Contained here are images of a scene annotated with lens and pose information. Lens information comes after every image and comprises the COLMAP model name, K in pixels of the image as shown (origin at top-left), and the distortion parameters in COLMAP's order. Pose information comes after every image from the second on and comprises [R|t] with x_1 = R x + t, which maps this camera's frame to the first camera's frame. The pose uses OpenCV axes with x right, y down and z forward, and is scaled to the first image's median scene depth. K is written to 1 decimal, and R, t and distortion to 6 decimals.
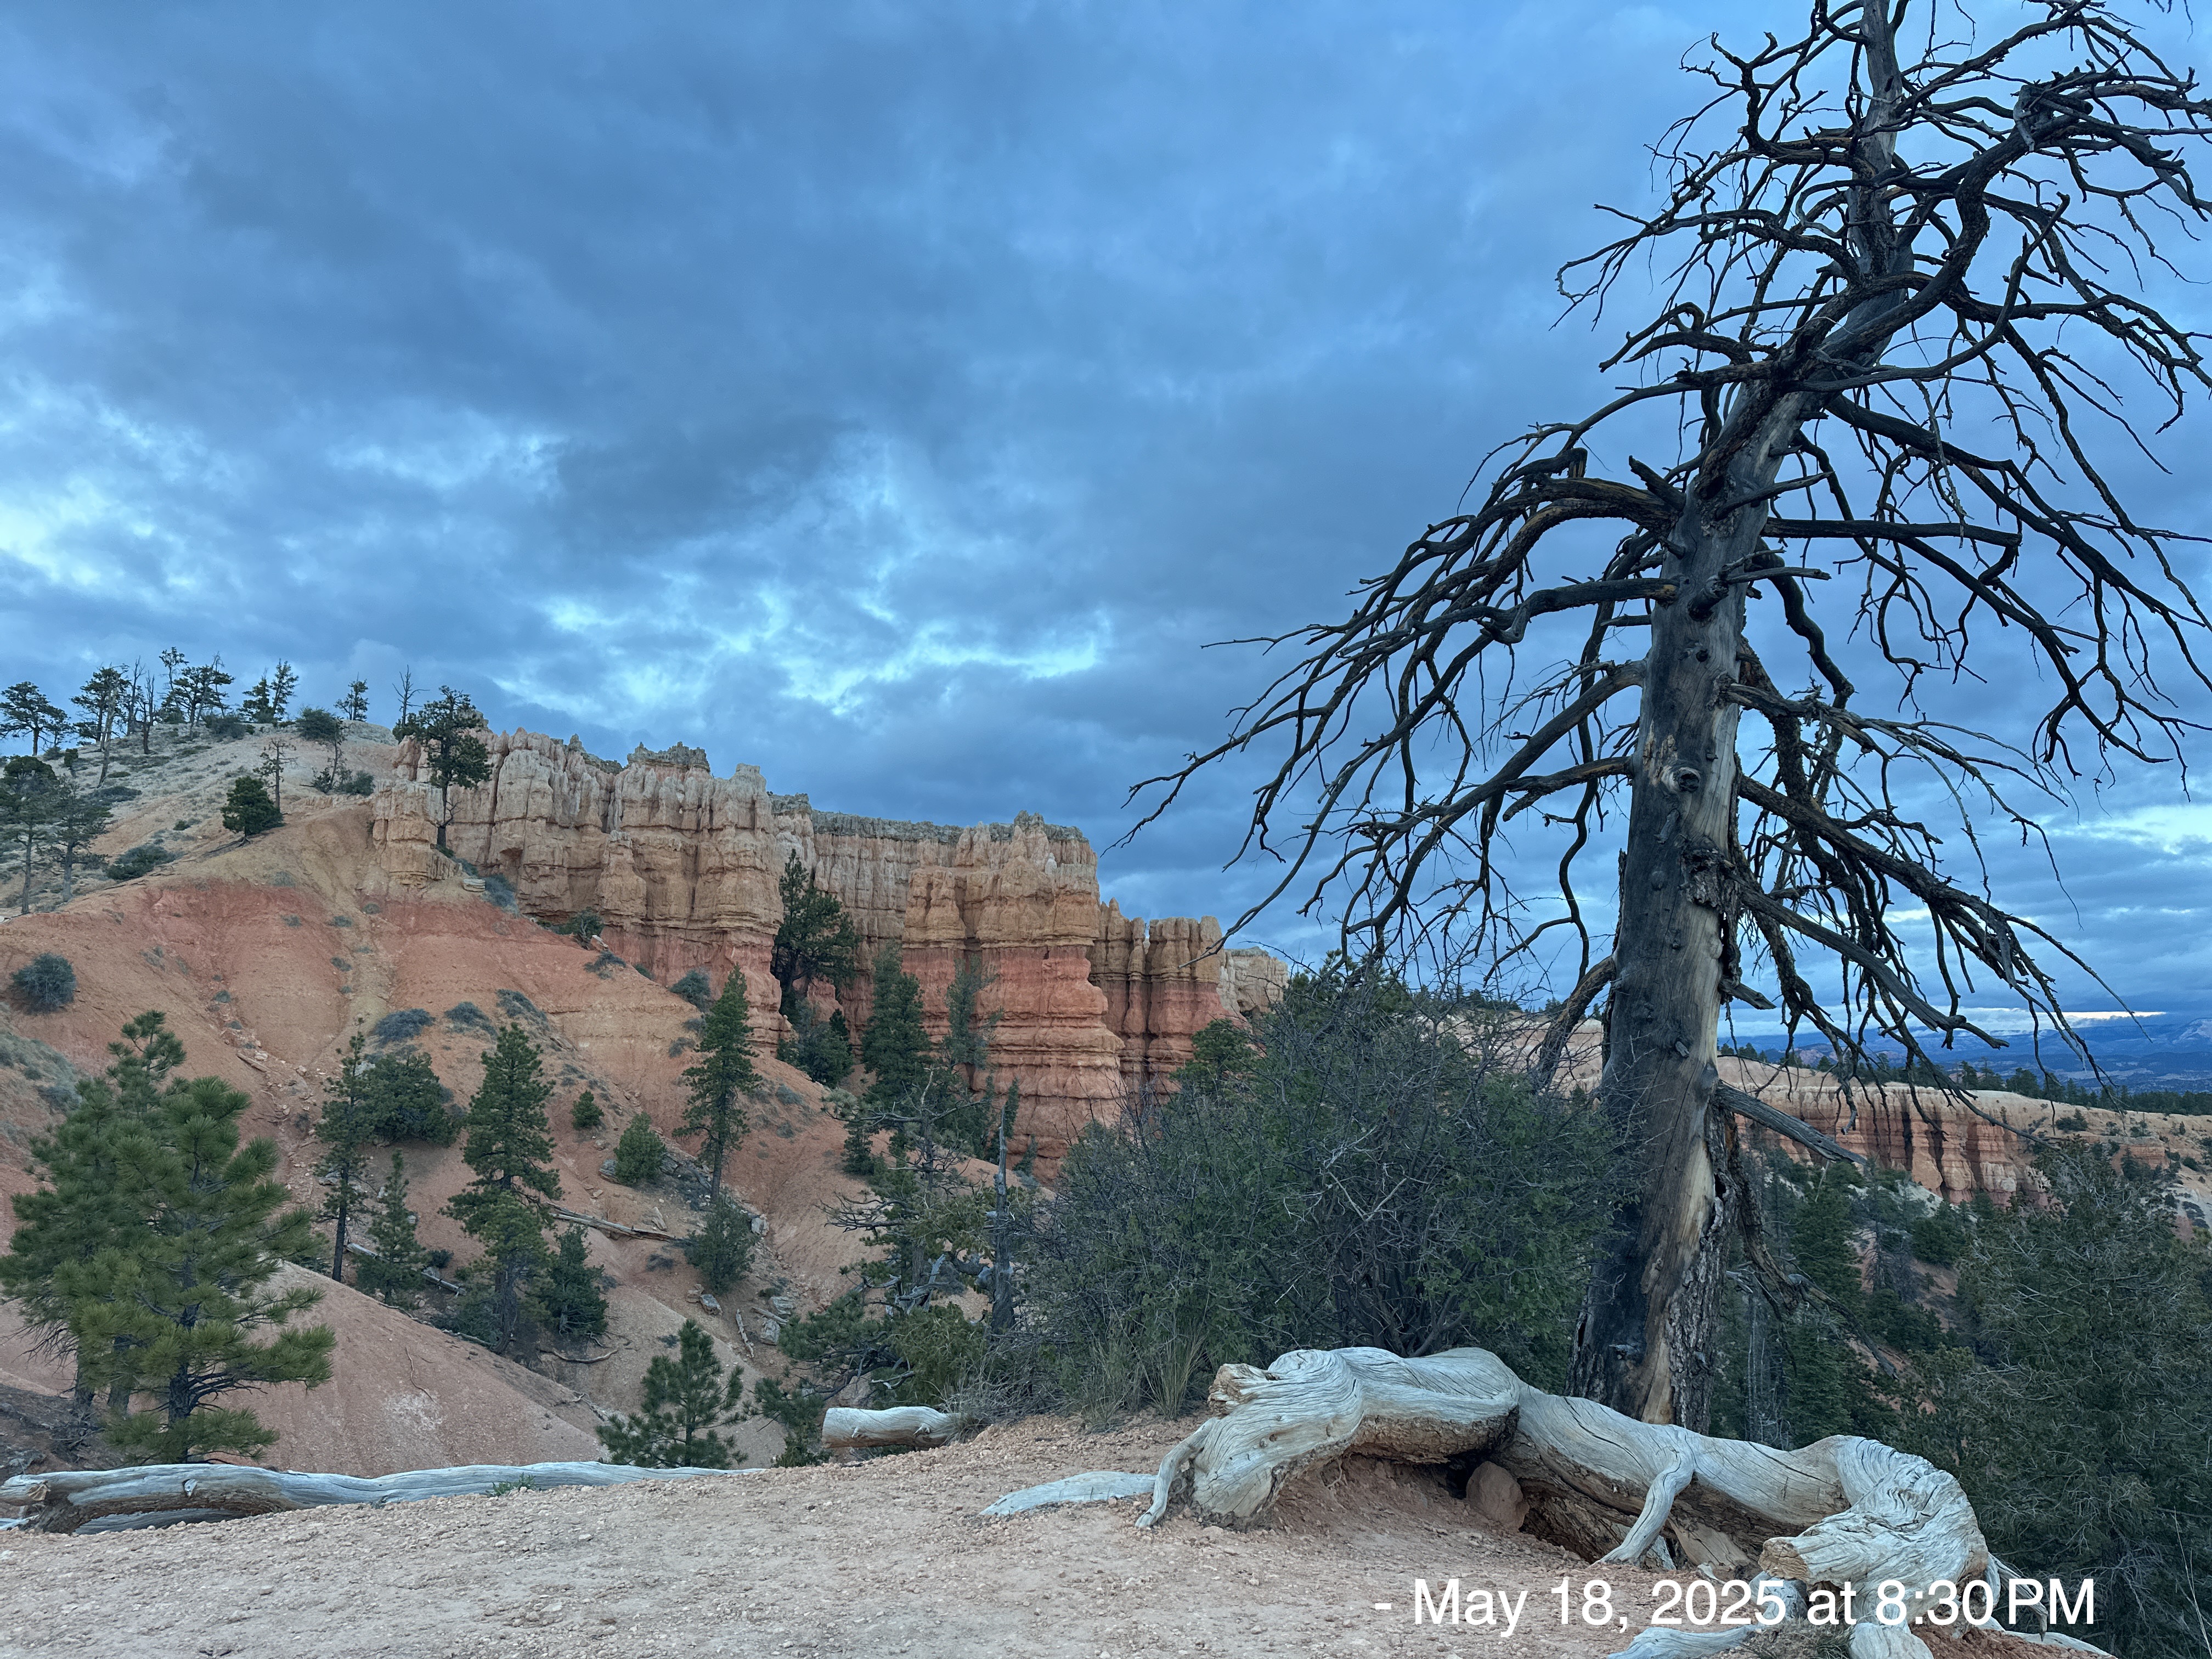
lens RADIAL K [[1547.3, 0, 1111.5], [0, 1547.3, 835.0], [0, 0, 1]] dist [0.046671, -0.038005]
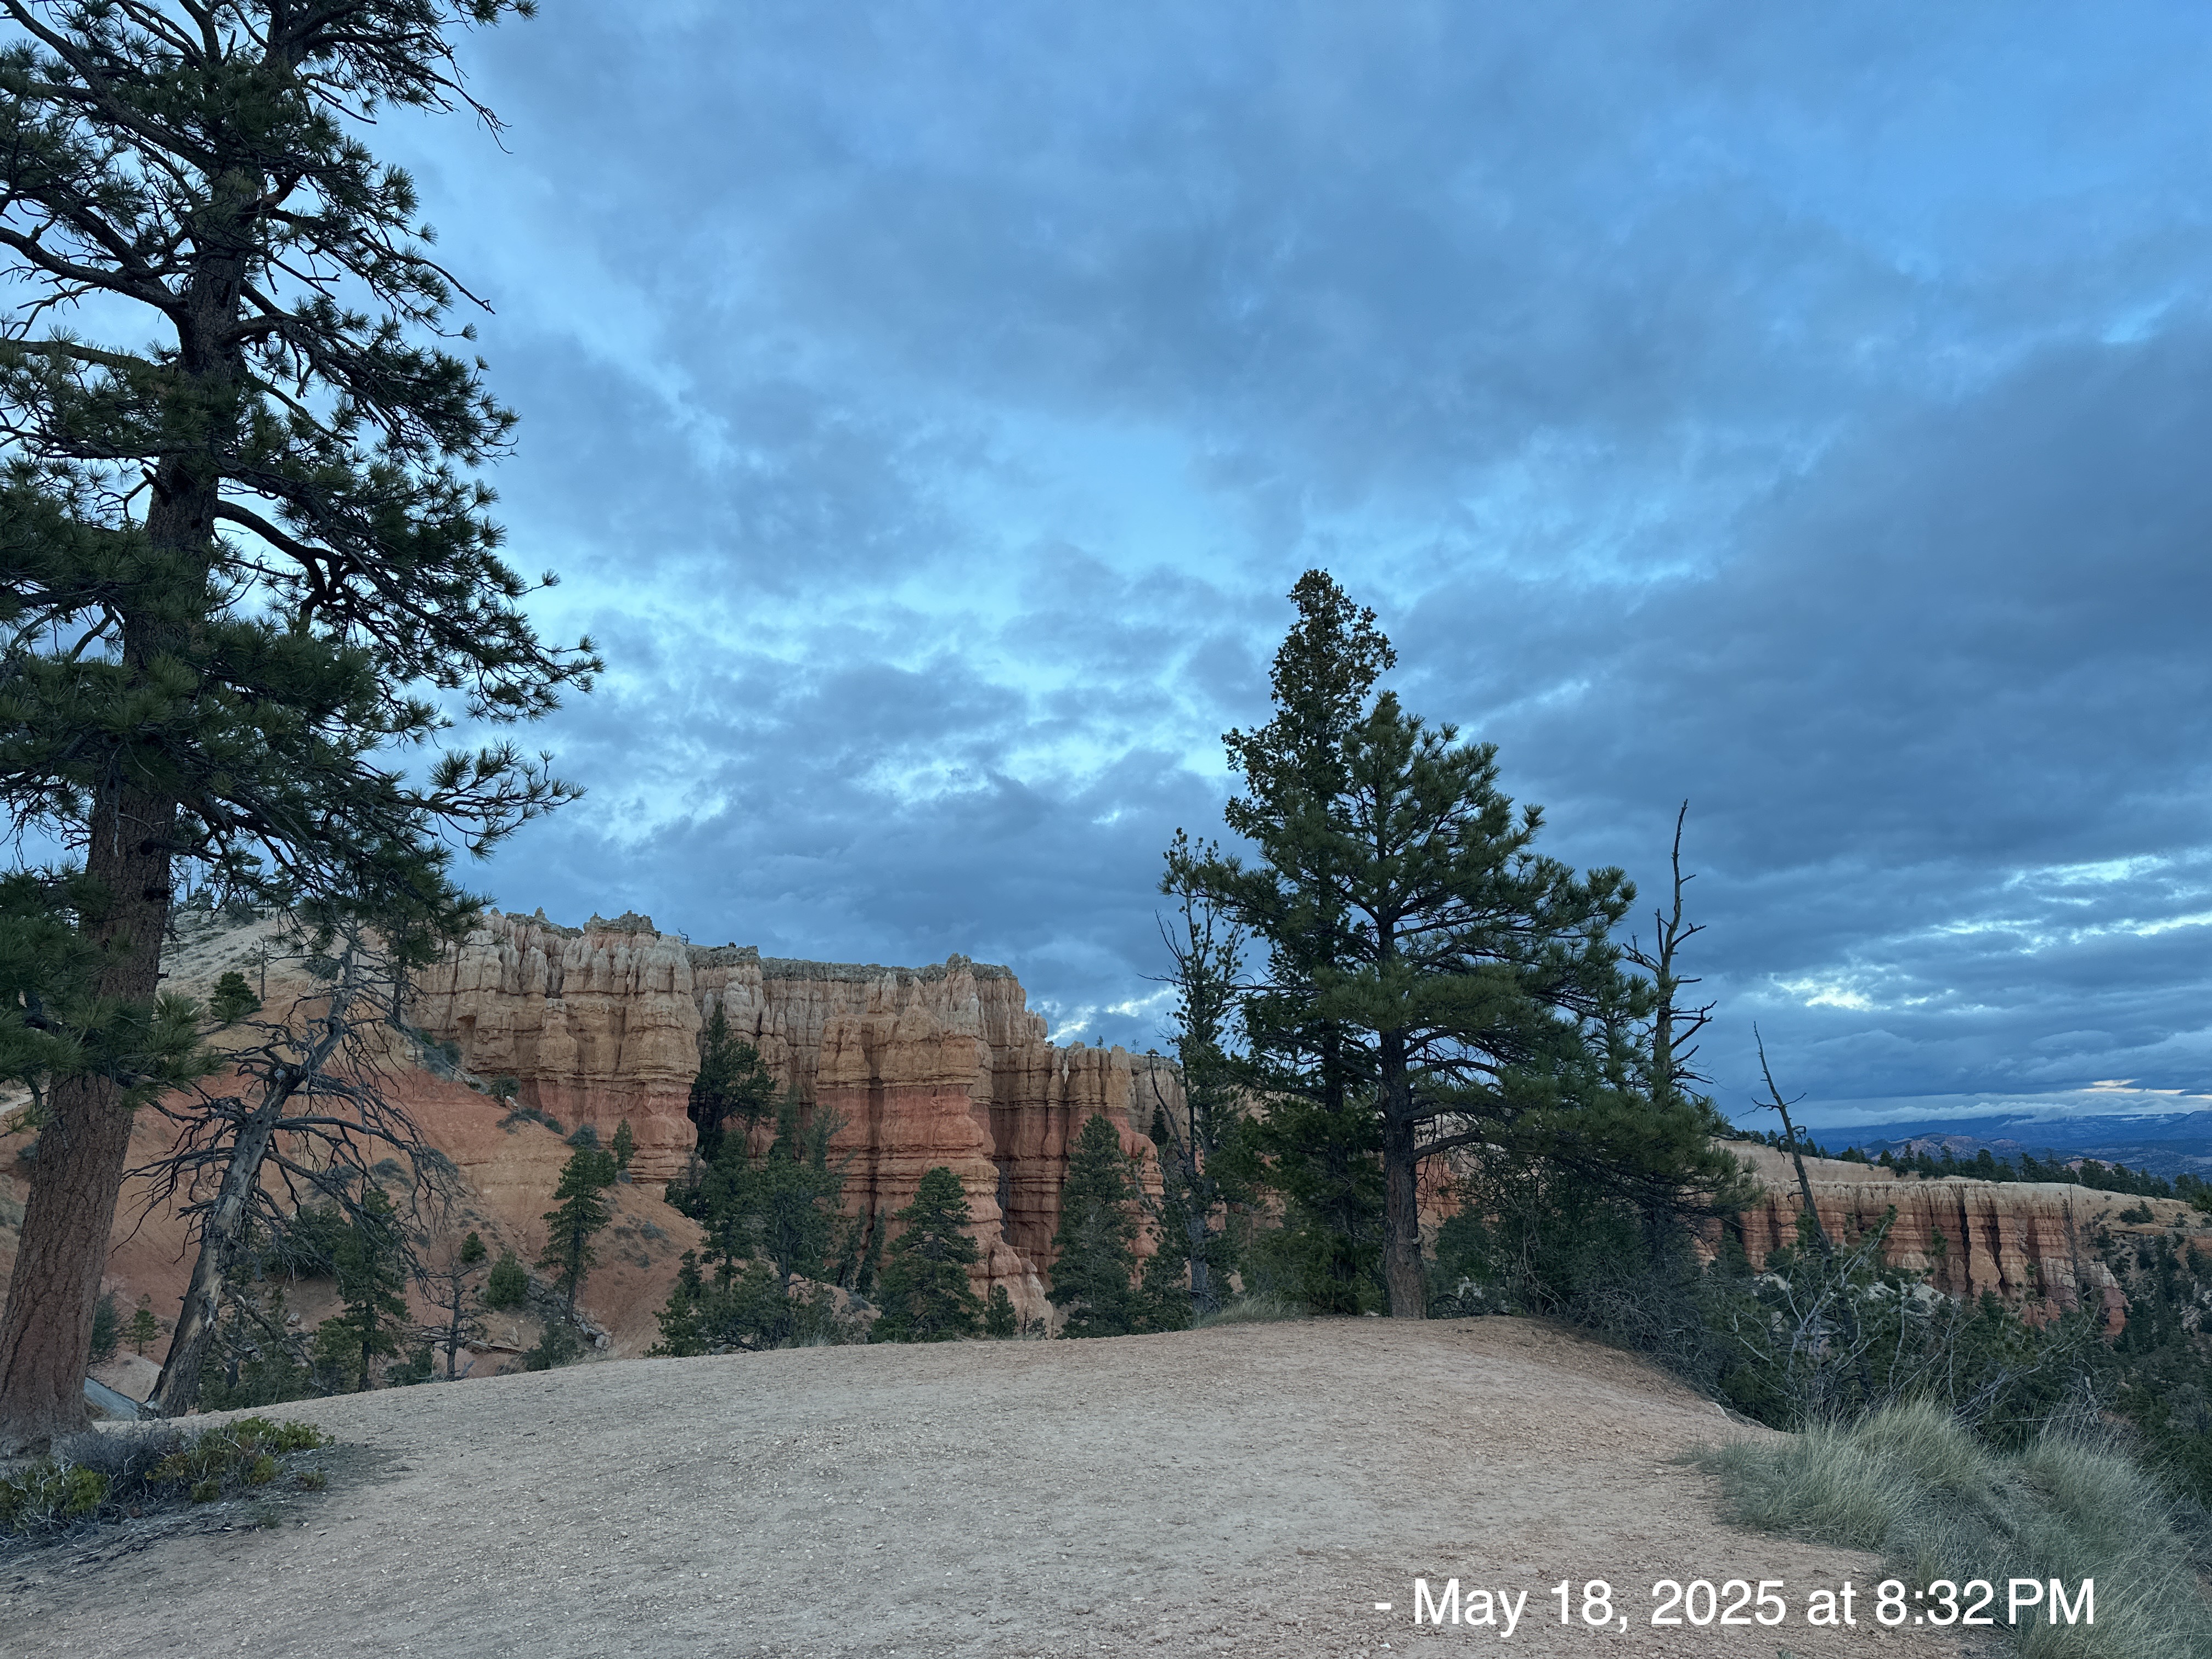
lens RADIAL K [[1579.9, 0, 1118.8], [0, 1579.9, 828.6], [0, 0, 1]] dist [0.058218, -0.053052]
pose [[0.997703, -0.033293, -0.059002, 0.181759], [0.029539, 0.997551, -0.063397, -0.041531], [0.060969, 0.061508, 0.996243, -0.175409]]
